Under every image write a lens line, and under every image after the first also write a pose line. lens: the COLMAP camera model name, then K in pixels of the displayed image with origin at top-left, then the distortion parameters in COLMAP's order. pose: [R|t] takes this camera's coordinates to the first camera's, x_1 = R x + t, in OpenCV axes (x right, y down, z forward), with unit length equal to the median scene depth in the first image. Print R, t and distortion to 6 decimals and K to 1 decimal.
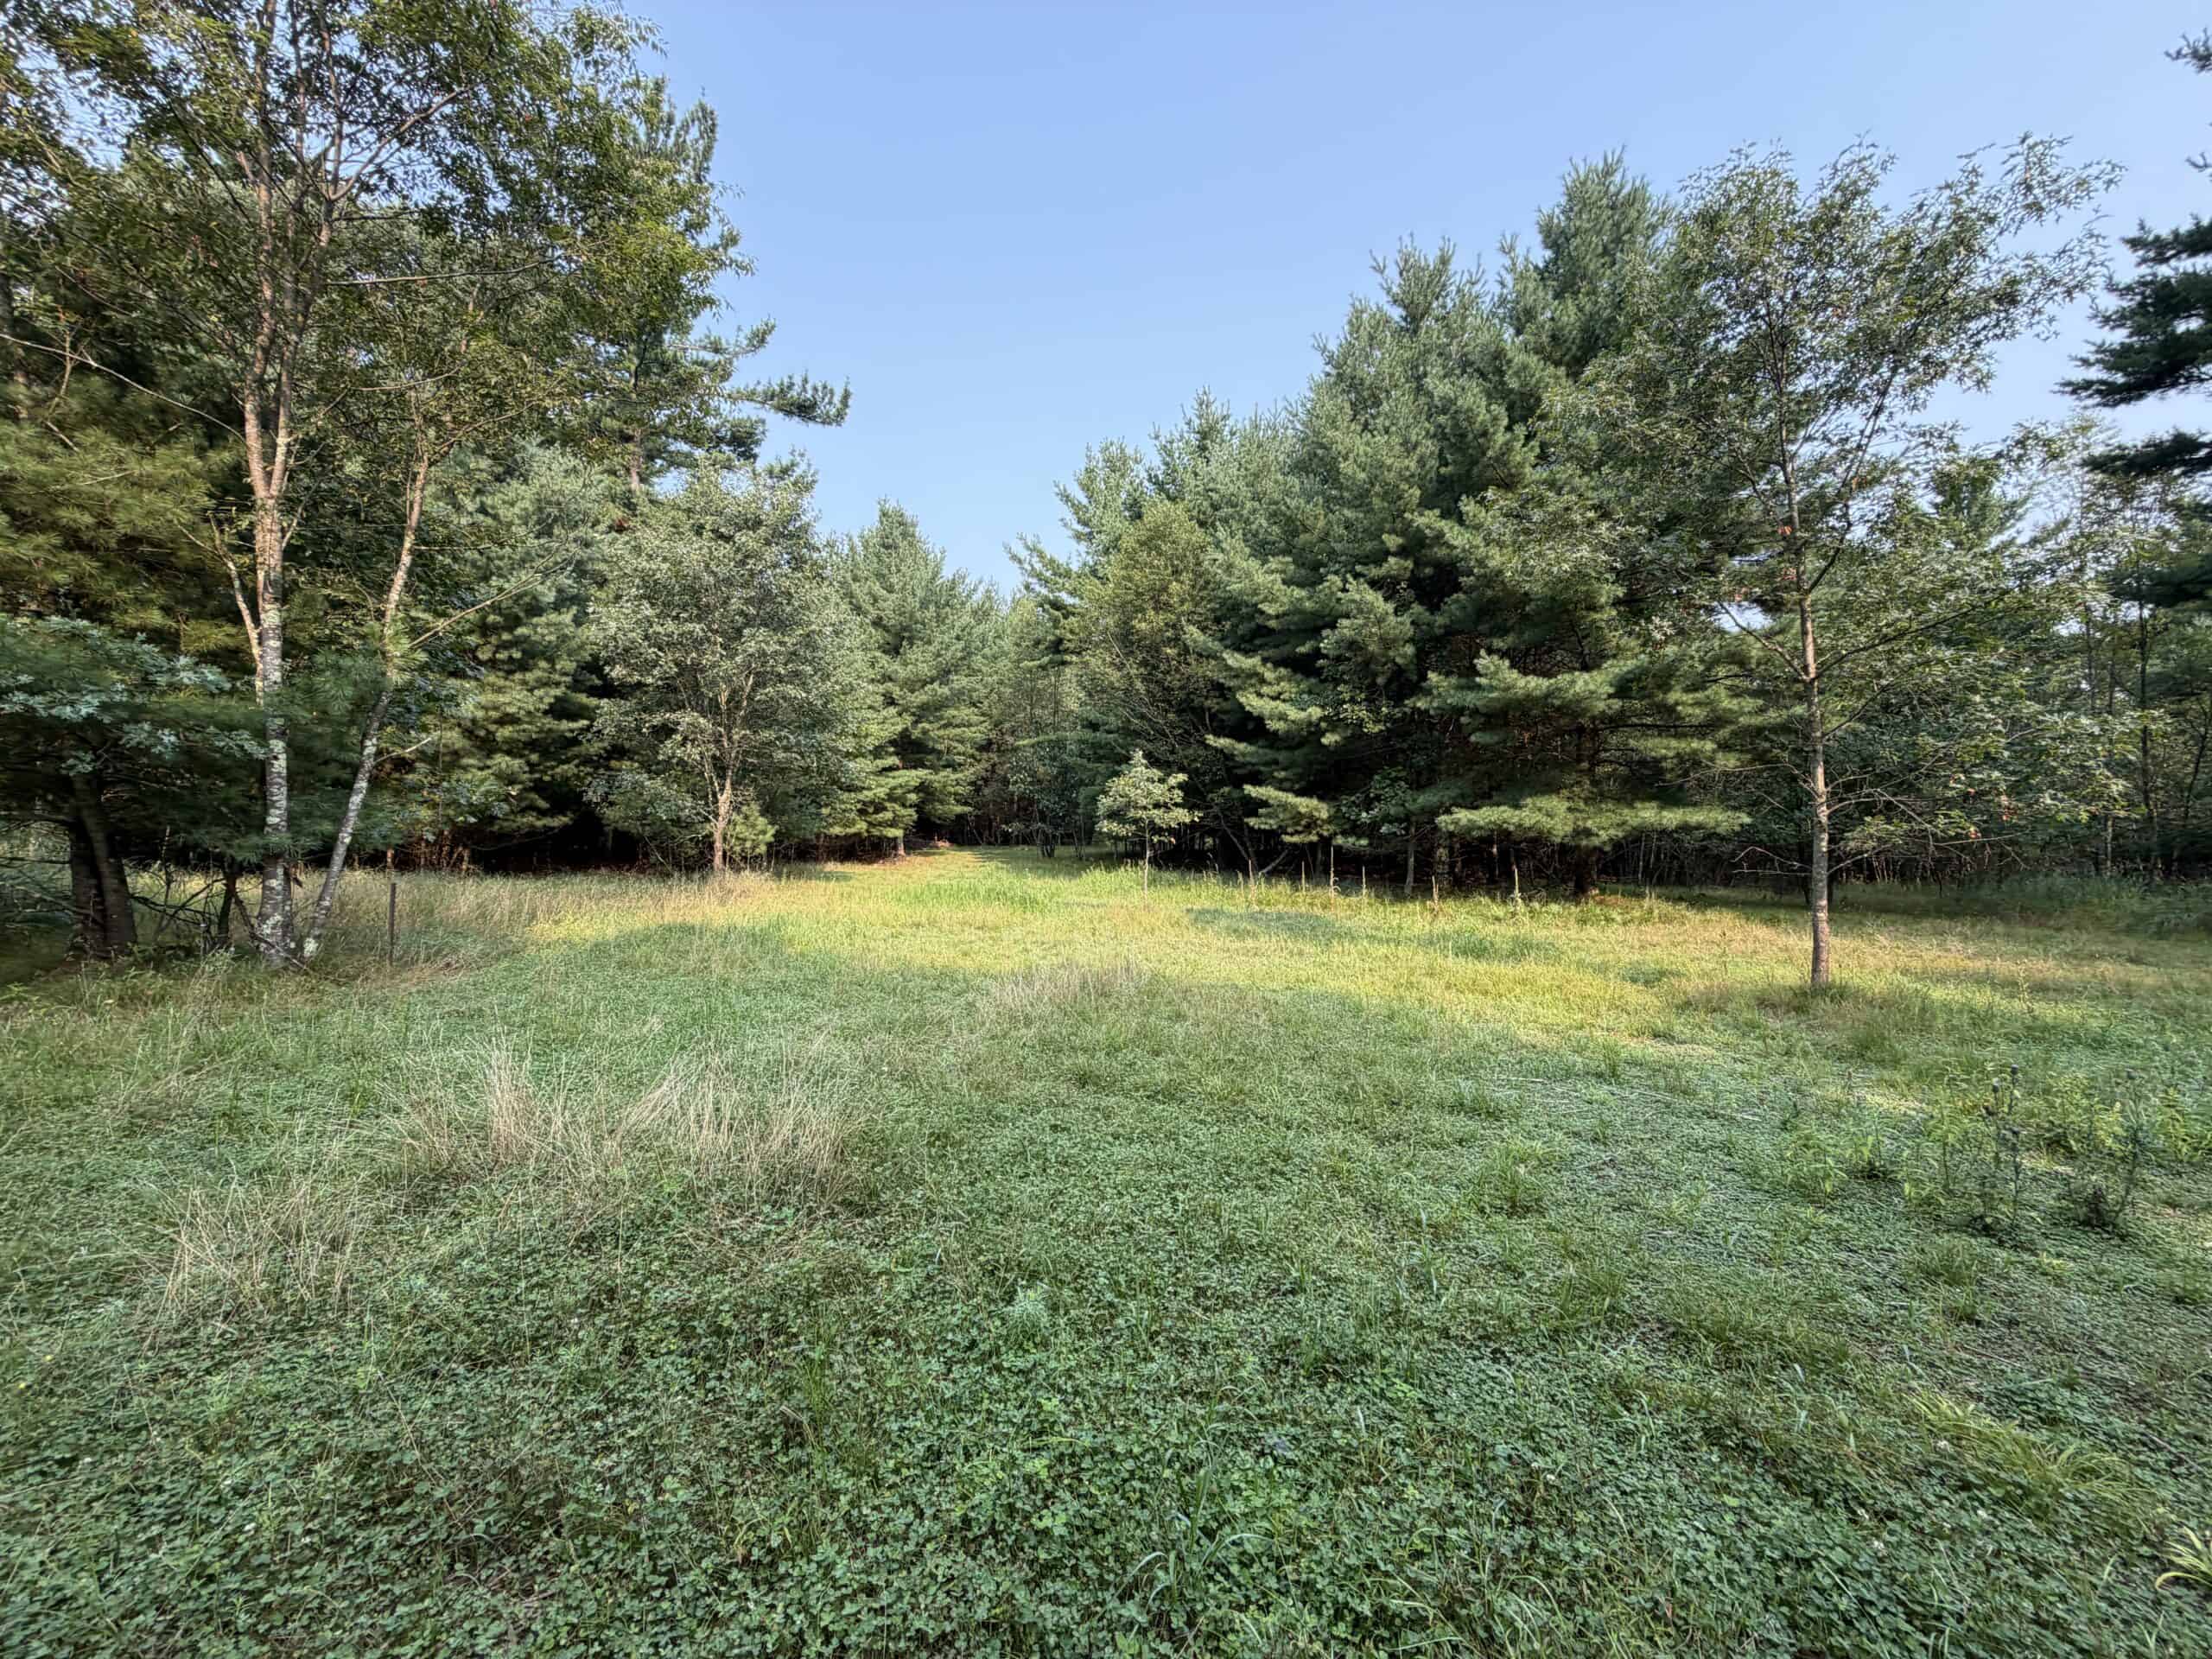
lens RADIAL K [[880.5, 0, 1105.6], [0, 880.5, 830.3], [0, 0, 1]] dist [-0.000701, -0.000287]
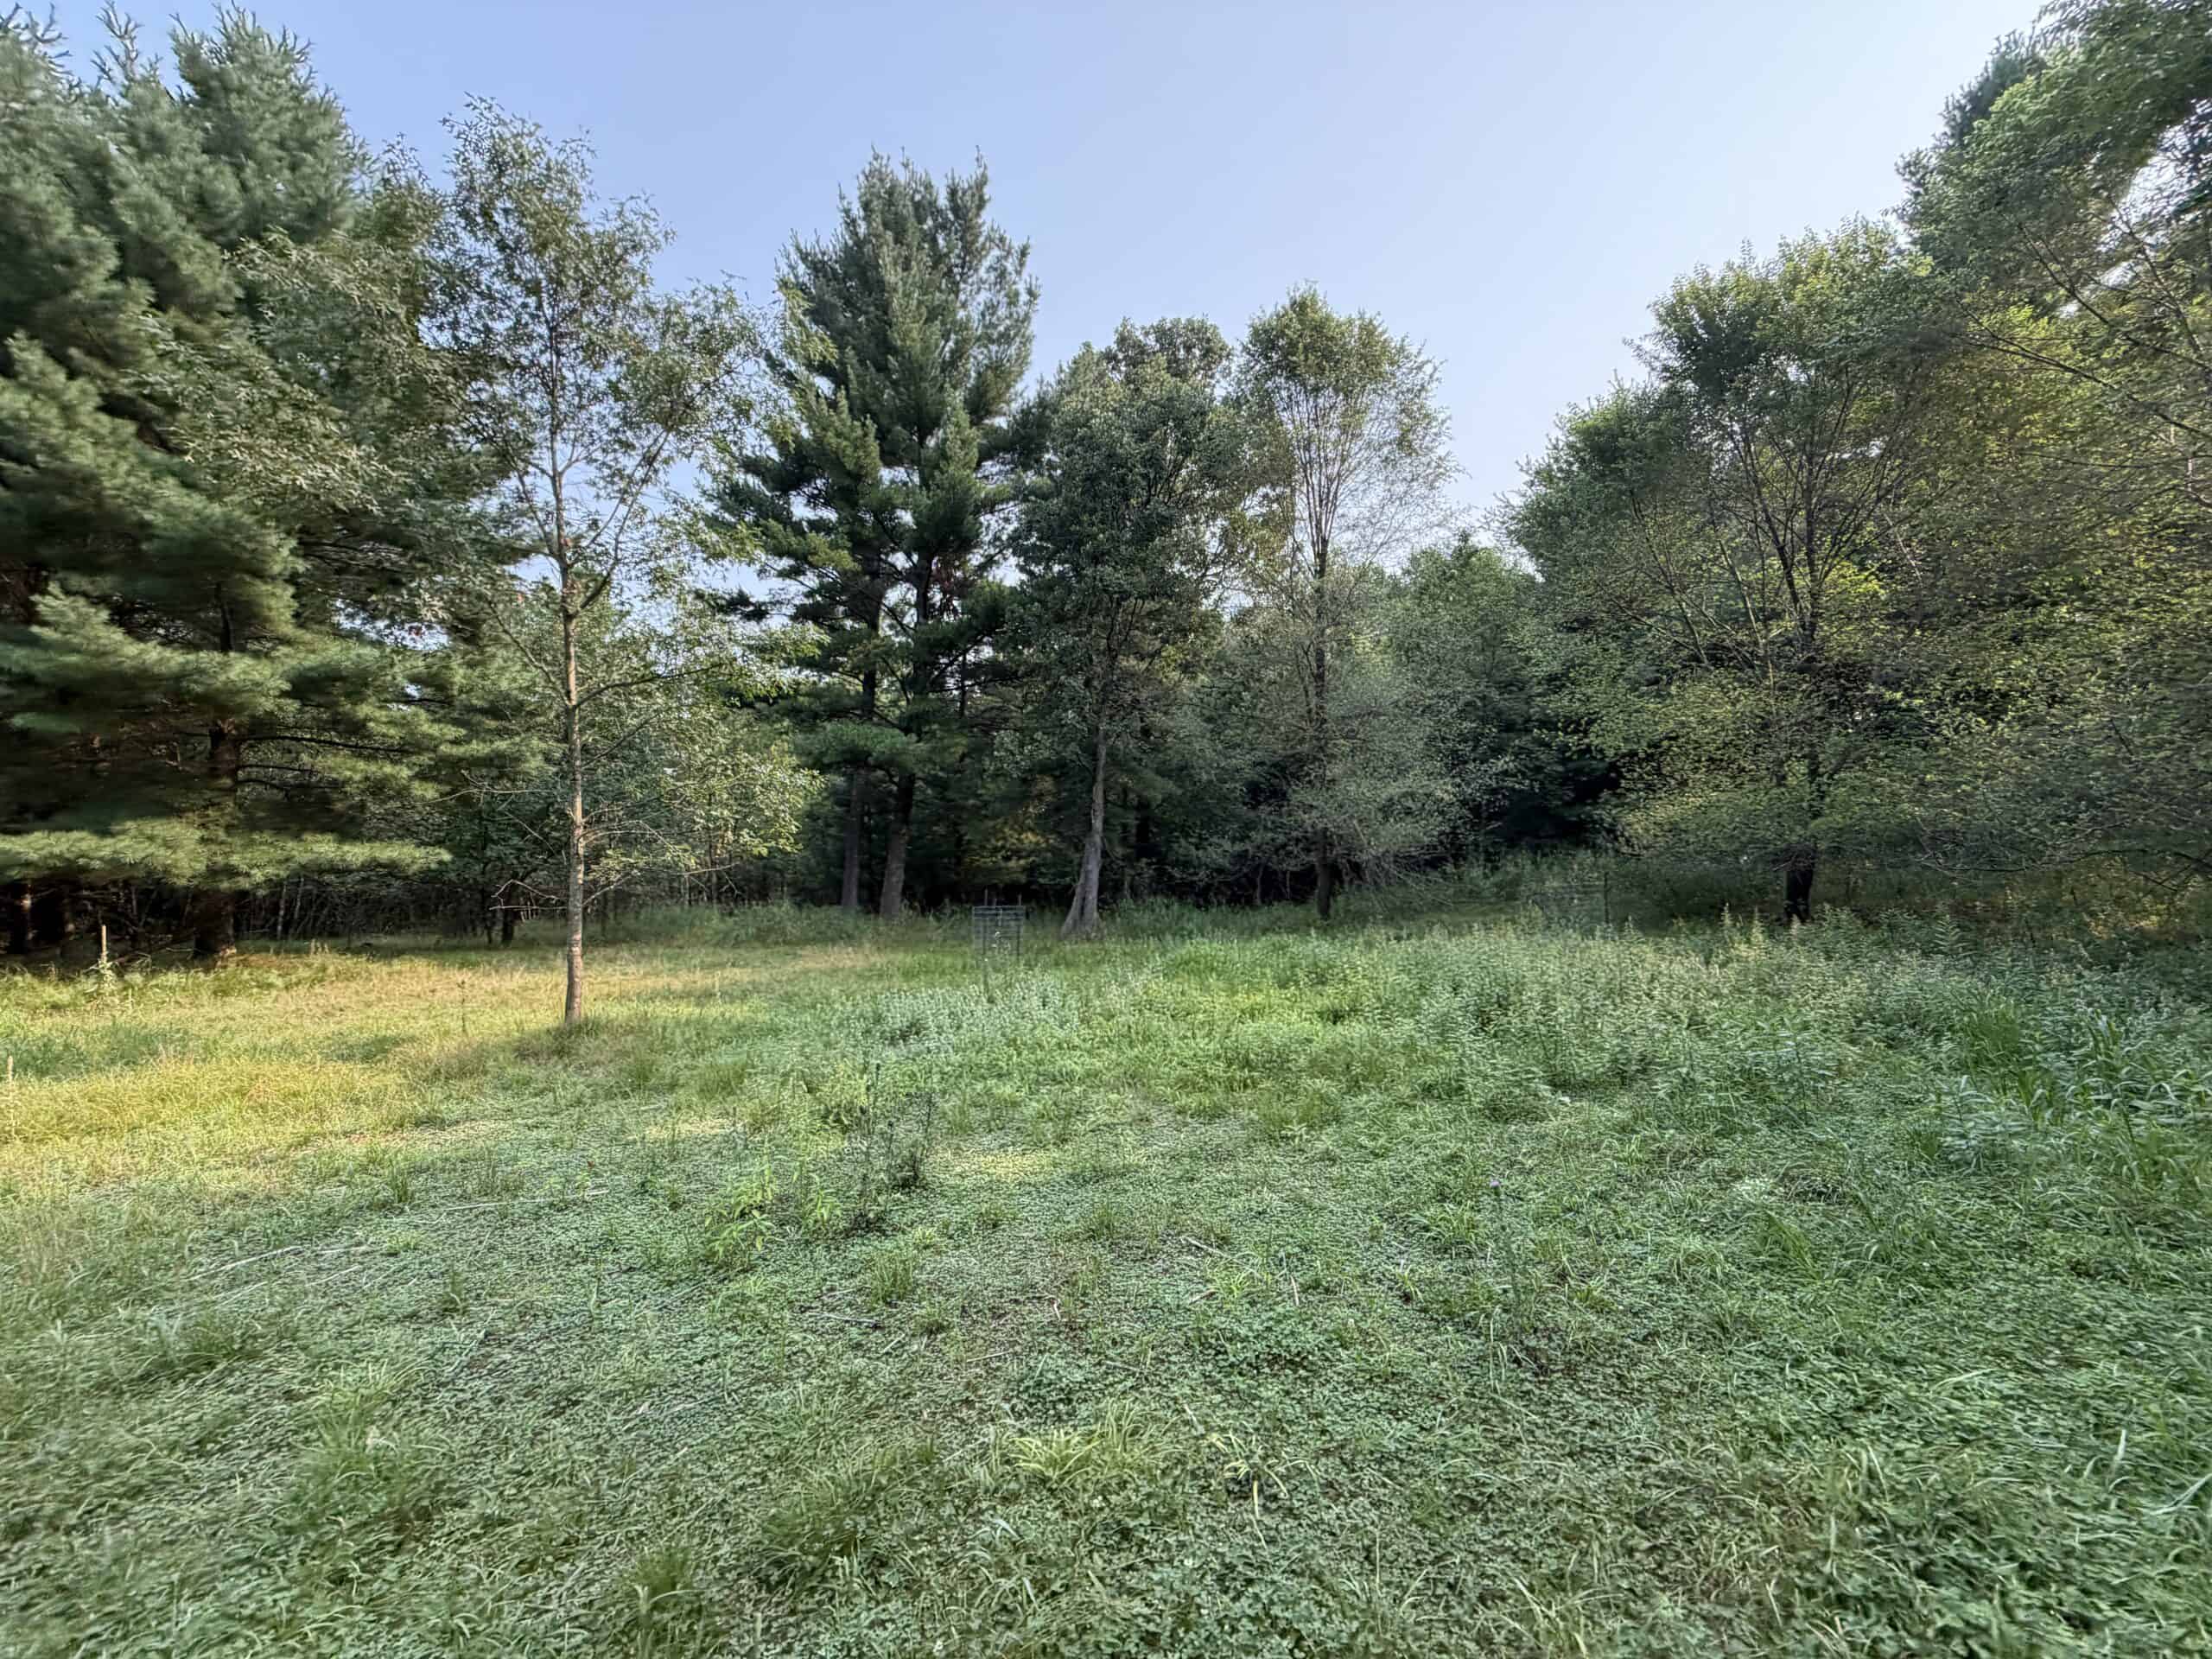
lens RADIAL K [[880.5, 0, 1108.3], [0, 880.5, 828.3], [0, 0, 1]] dist [-0.000701, -0.000287]
pose [[0.245050, 0.044744, 0.968477, 0.007118], [0.006826, 0.998830, -0.047874, 0.007225], [-0.969486, 0.018342, 0.244458, 0.104628]]
